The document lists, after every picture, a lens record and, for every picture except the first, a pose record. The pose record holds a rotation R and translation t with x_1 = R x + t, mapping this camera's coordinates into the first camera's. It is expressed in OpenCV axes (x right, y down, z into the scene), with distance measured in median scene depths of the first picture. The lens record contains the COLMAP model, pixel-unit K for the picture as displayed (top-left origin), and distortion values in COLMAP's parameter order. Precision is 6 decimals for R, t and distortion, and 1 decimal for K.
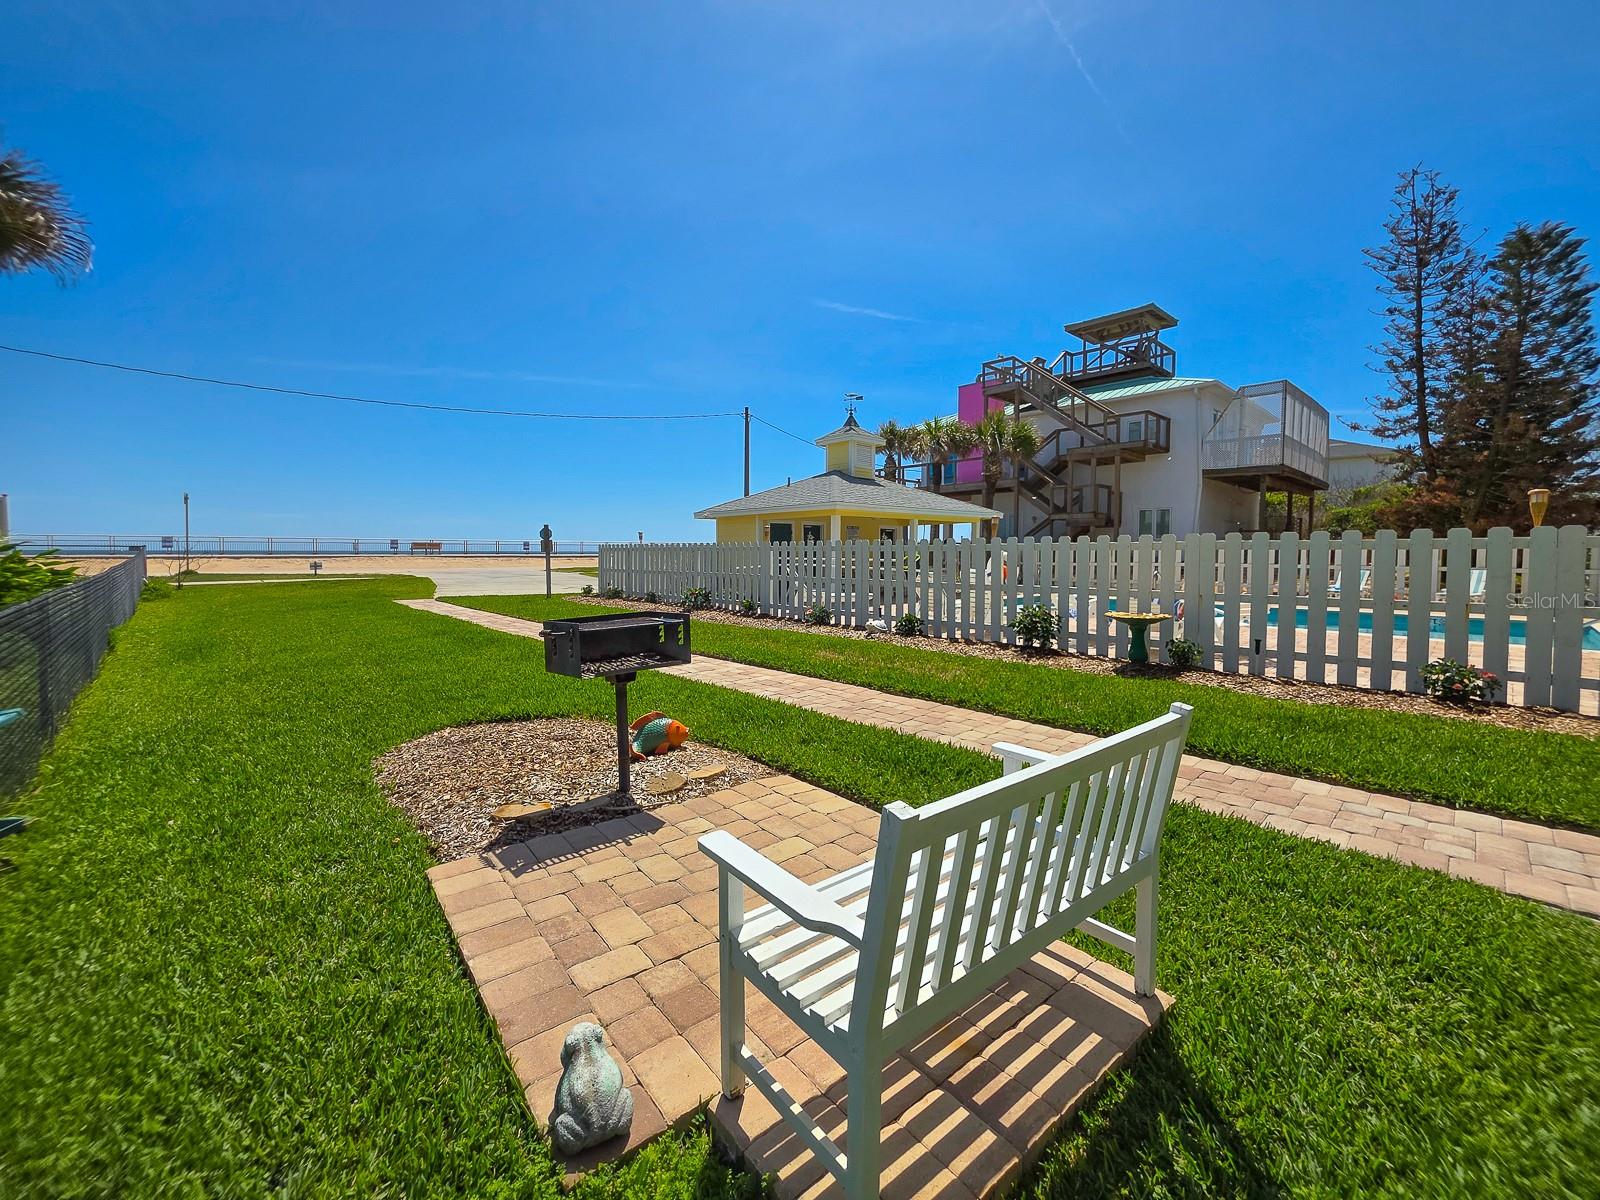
lens RADIAL K [[624.8, 0, 791.8], [0, 624.8, 560.0], [0, 0, 1]] dist [-0.000803, -0.000186]
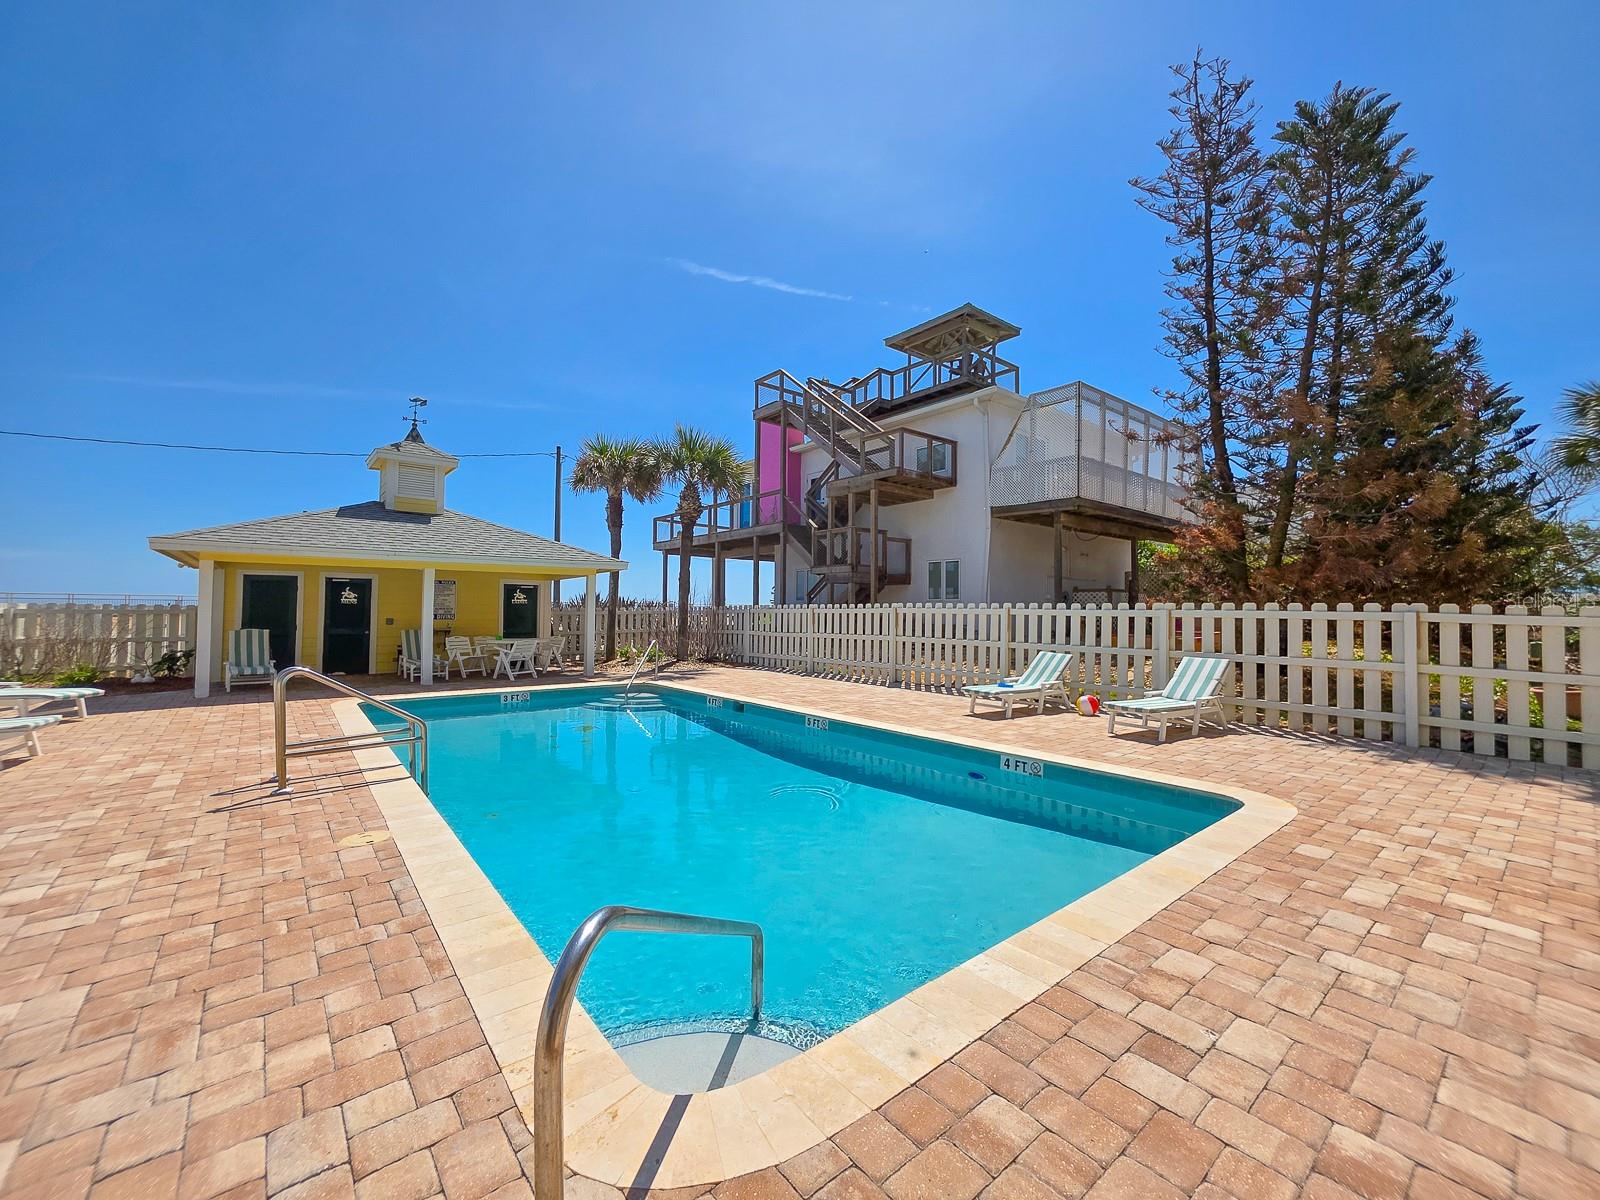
lens RADIAL K [[639.3, 0, 799.4], [0, 639.3, 591.6], [0, 0, 1]] dist [0.001612, 0.000392]
pose [[0.999175, -0.000251, -0.040611, 0.443791], [-0.002177, 0.998211, -0.059752, 0.000635], [0.040553, 0.059791, 0.997387, 0.235079]]
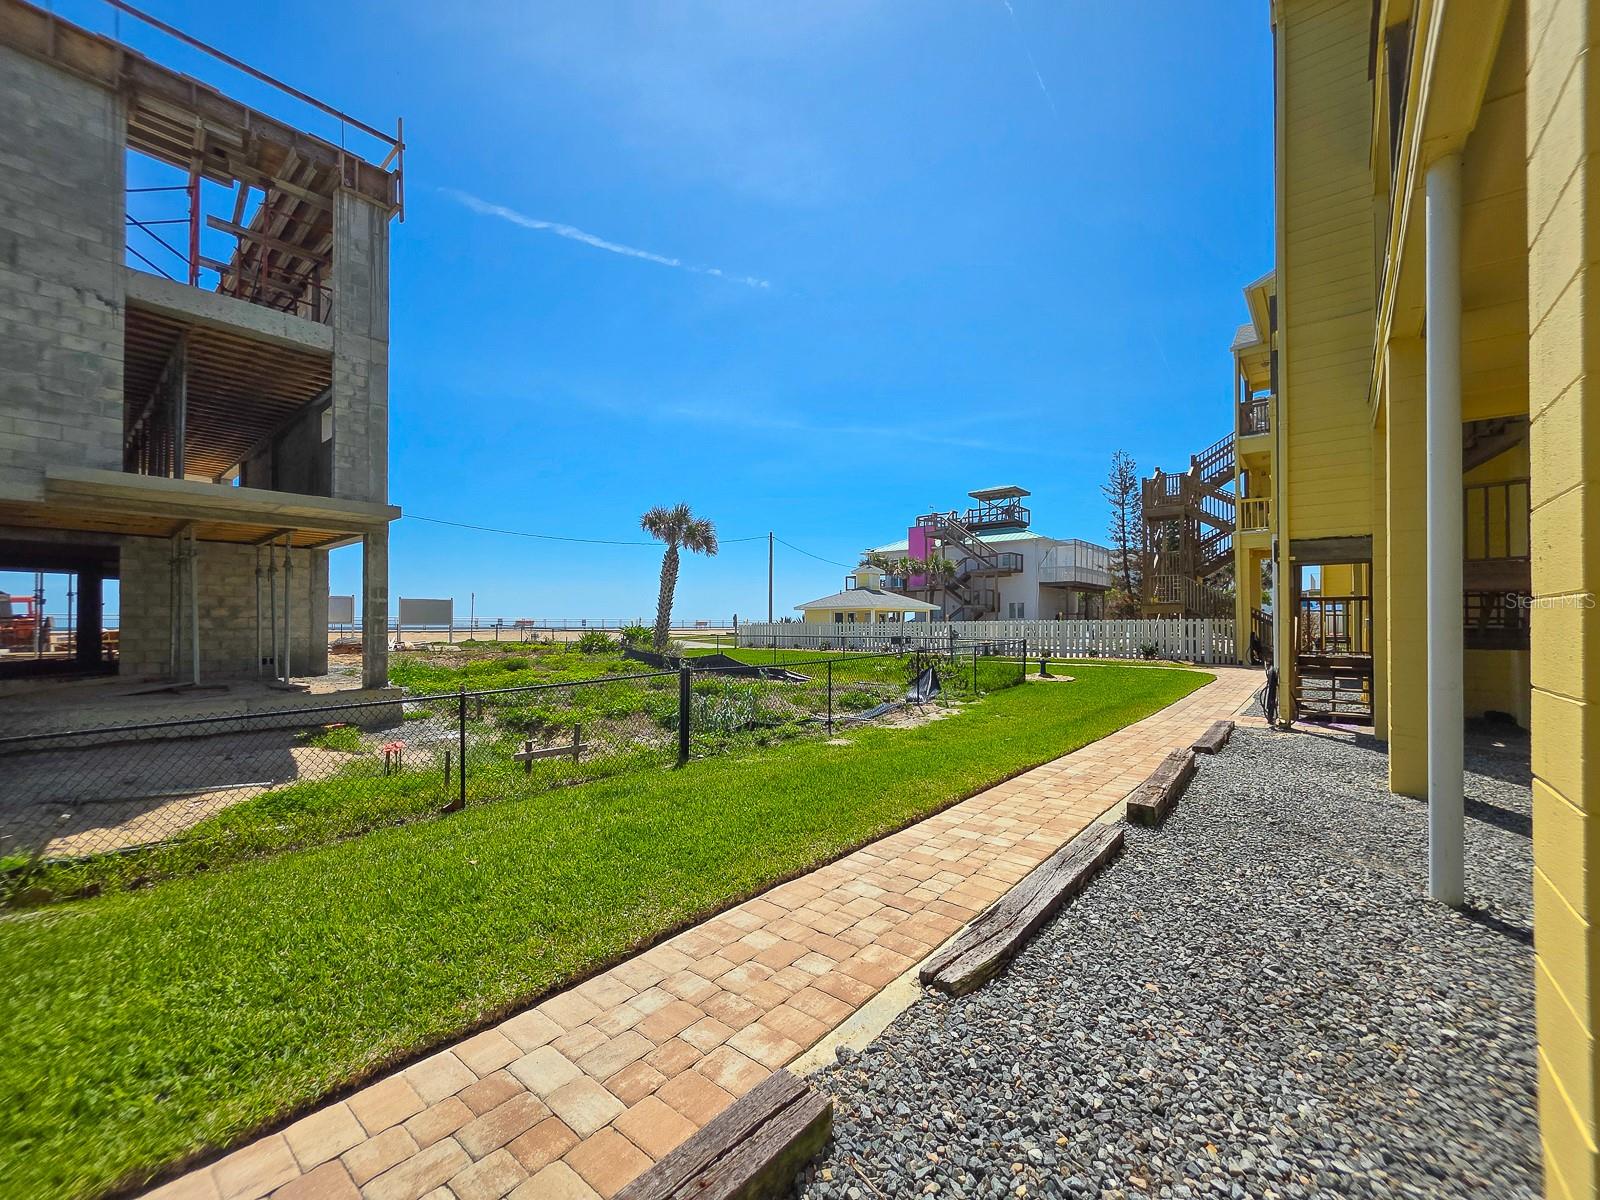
lens RADIAL K [[644.7, 0, 780.3], [0, 644.7, 602.9], [0, 0, 1]] dist [0.000731, 0.000485]
pose [[0.992823, 0.001994, 0.119572, -0.340661], [0.004083, 0.998713, -0.050555, 0.012597], [-0.119519, 0.050680, 0.991538, -0.808453]]
